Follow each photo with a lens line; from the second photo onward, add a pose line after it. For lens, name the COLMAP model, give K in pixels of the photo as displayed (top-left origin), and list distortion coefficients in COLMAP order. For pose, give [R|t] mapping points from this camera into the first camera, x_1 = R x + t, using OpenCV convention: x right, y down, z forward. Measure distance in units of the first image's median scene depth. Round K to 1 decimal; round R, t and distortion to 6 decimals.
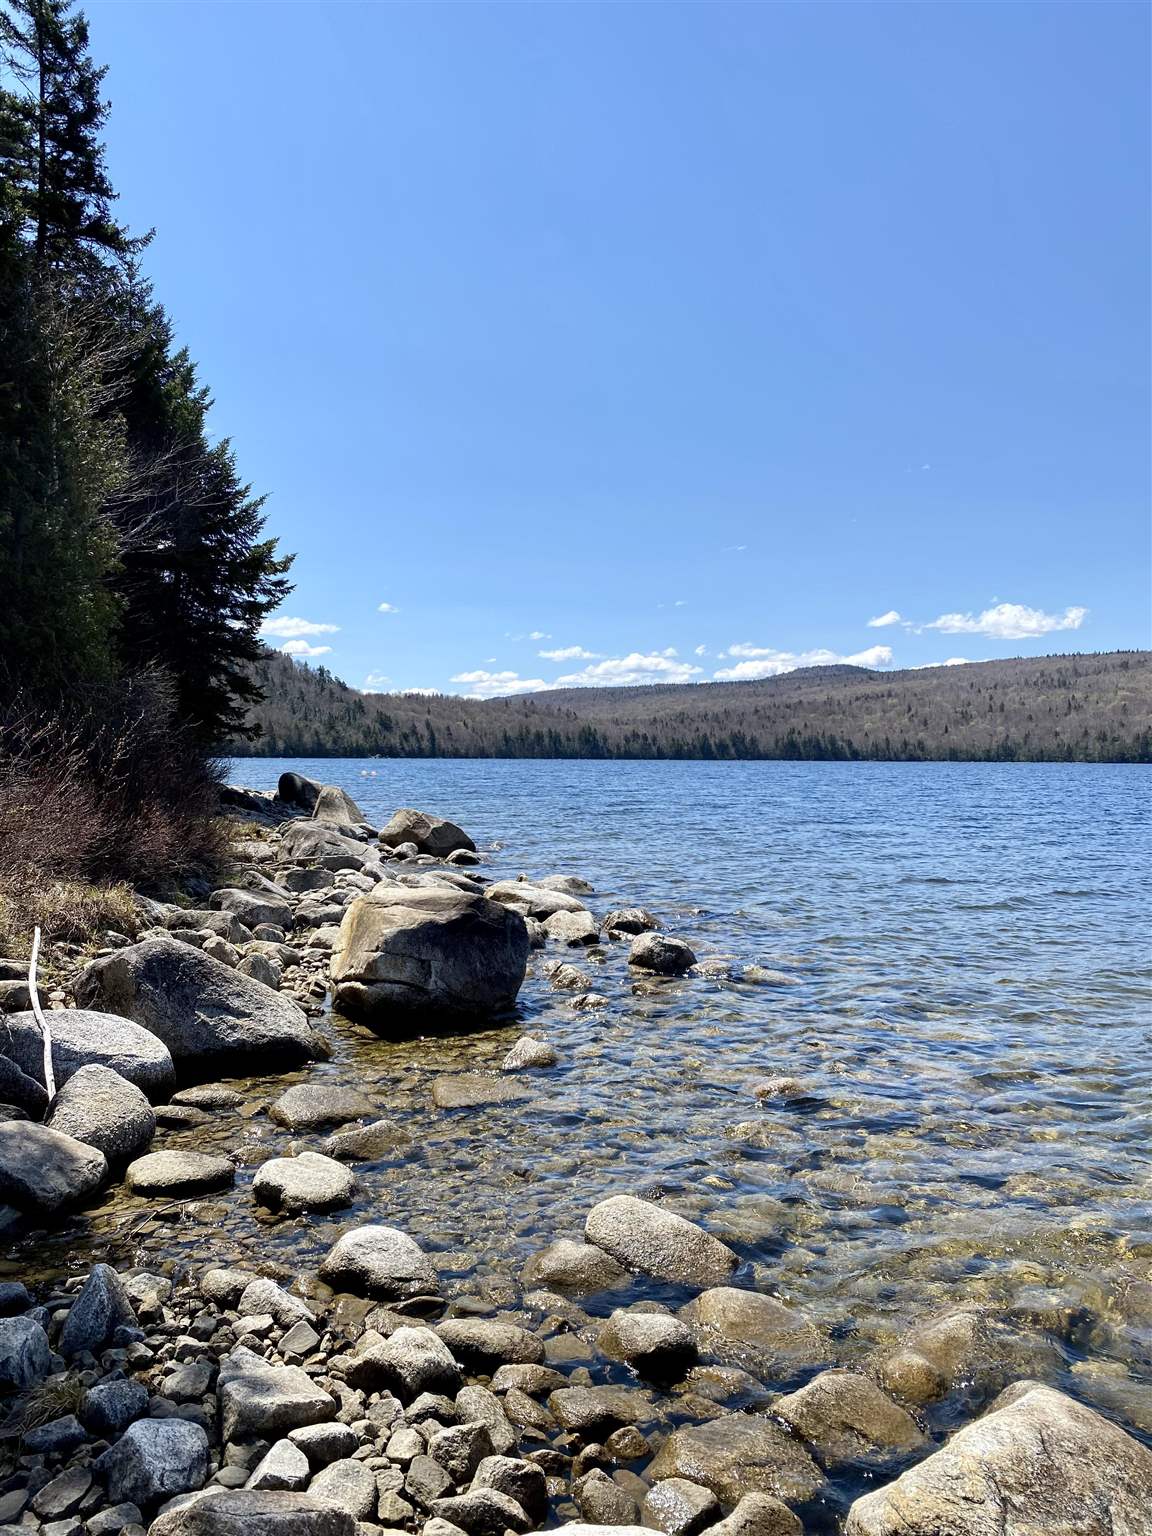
lens RADIAL K [[1199.1, 0, 569.3], [0, 1199.1, 768.6], [0, 0, 1]] dist [0.013797, 0.027625]
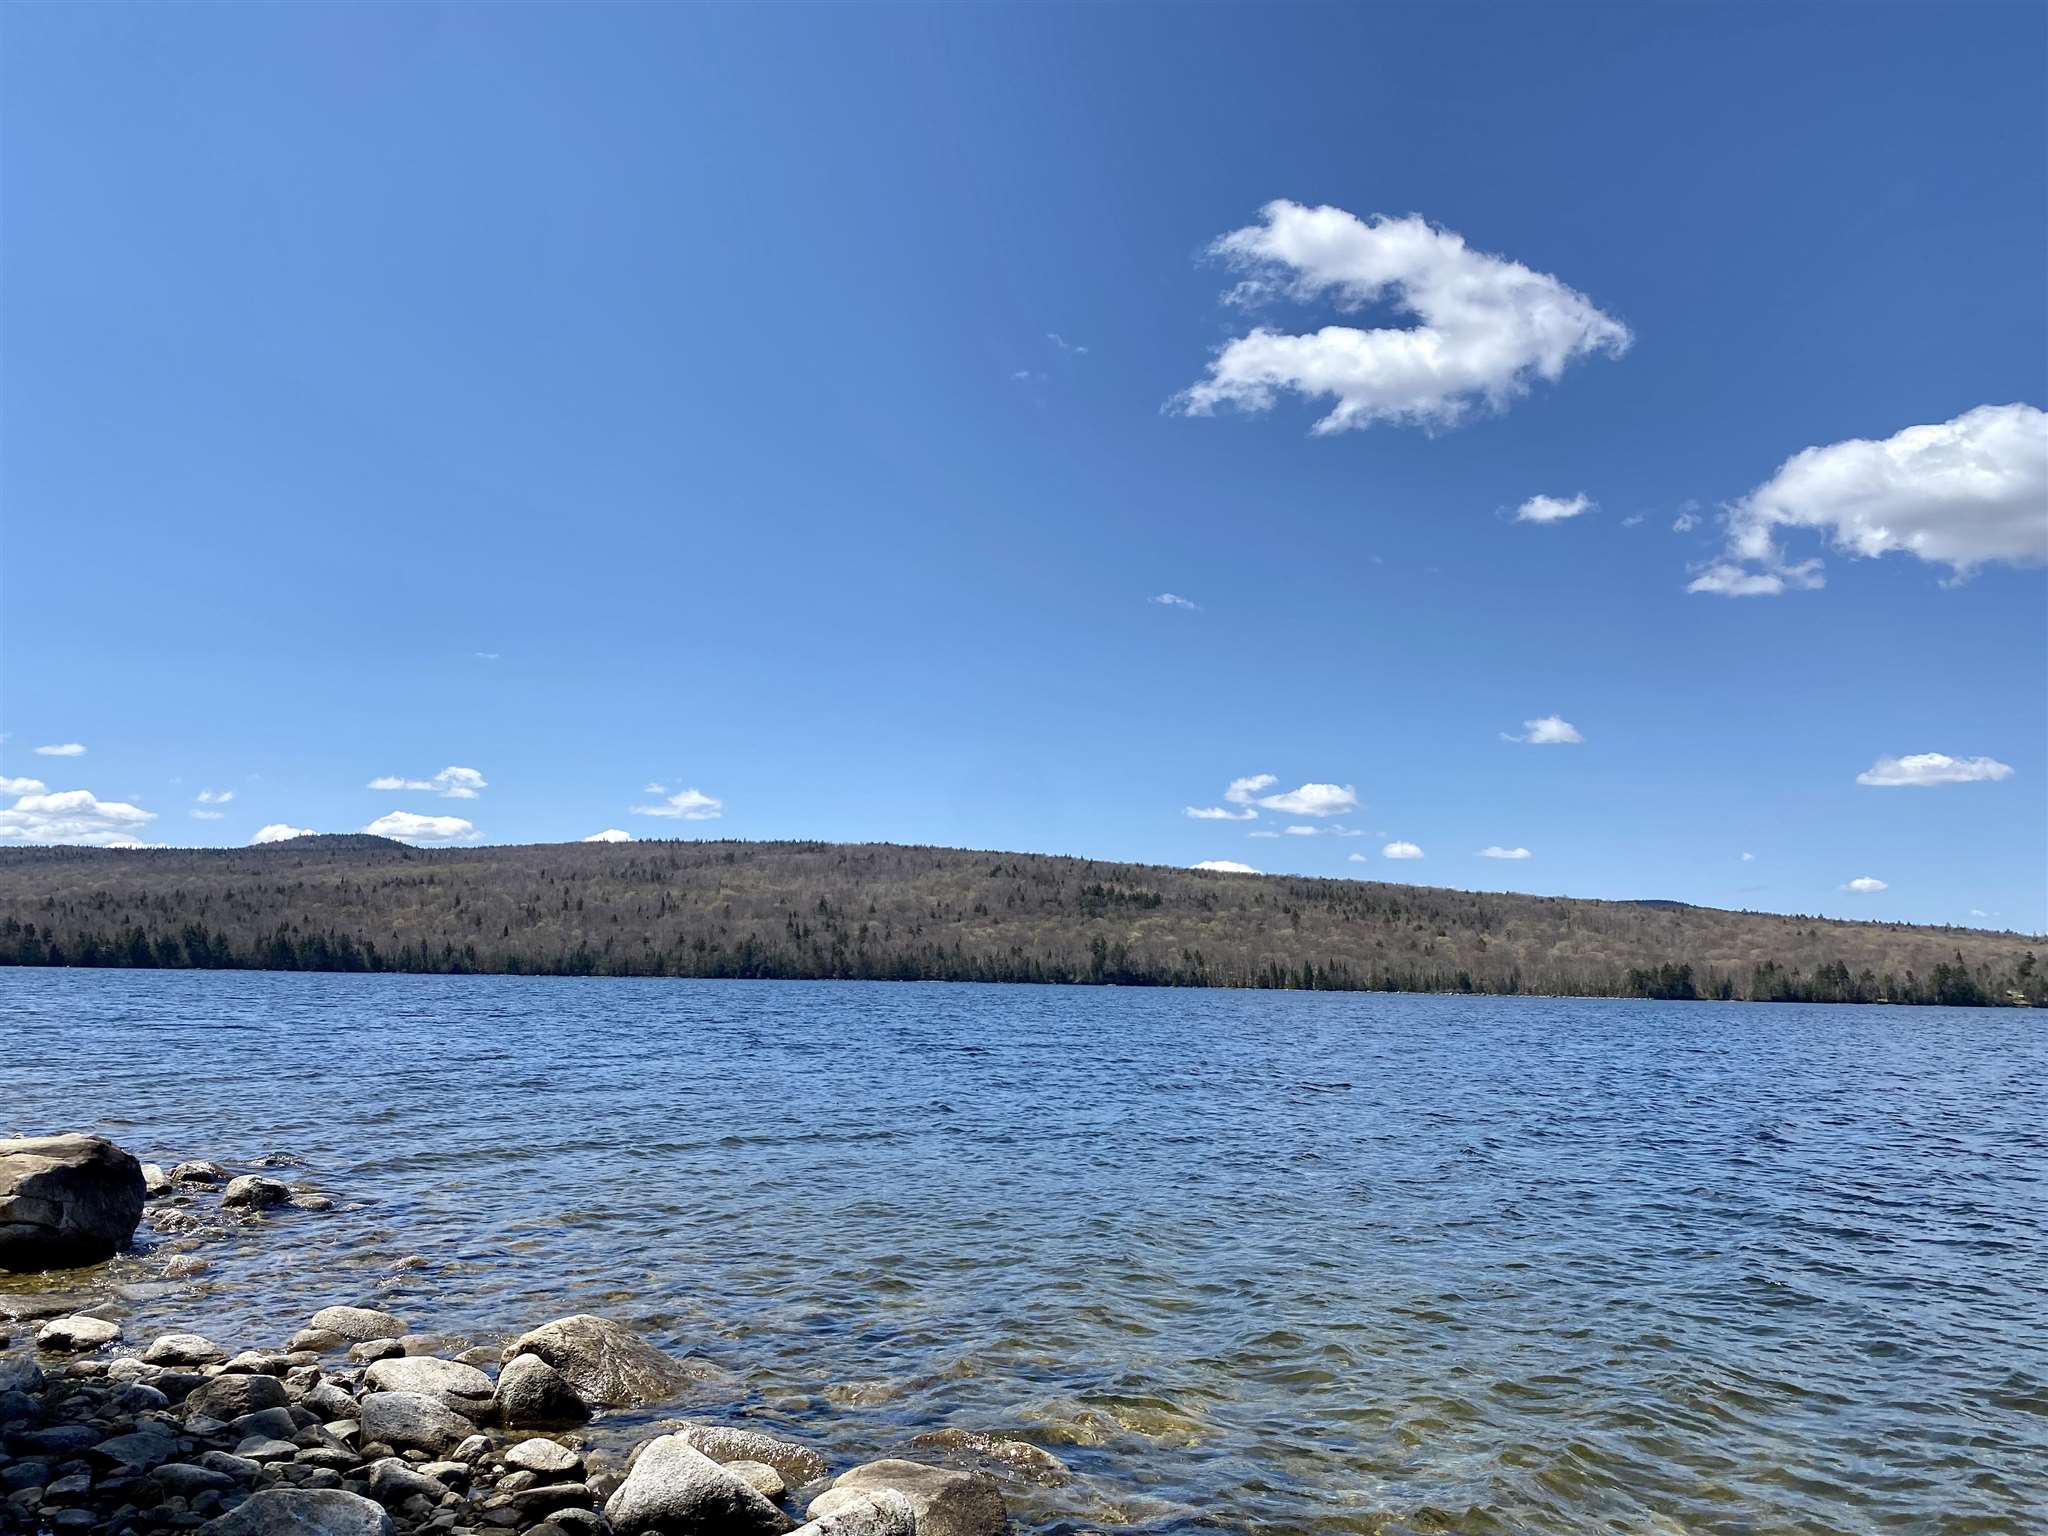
lens RADIAL K [[1598.8, 0, 1030.2], [0, 1598.8, 737.0], [0, 0, 1]] dist [0.013797, 0.027625]
pose [[0.814195, 0.102984, 0.571385, -0.067494], [-0.015003, 0.987546, -0.156612, -0.010419], [-0.580398, 0.118940, 0.805600, -0.183652]]
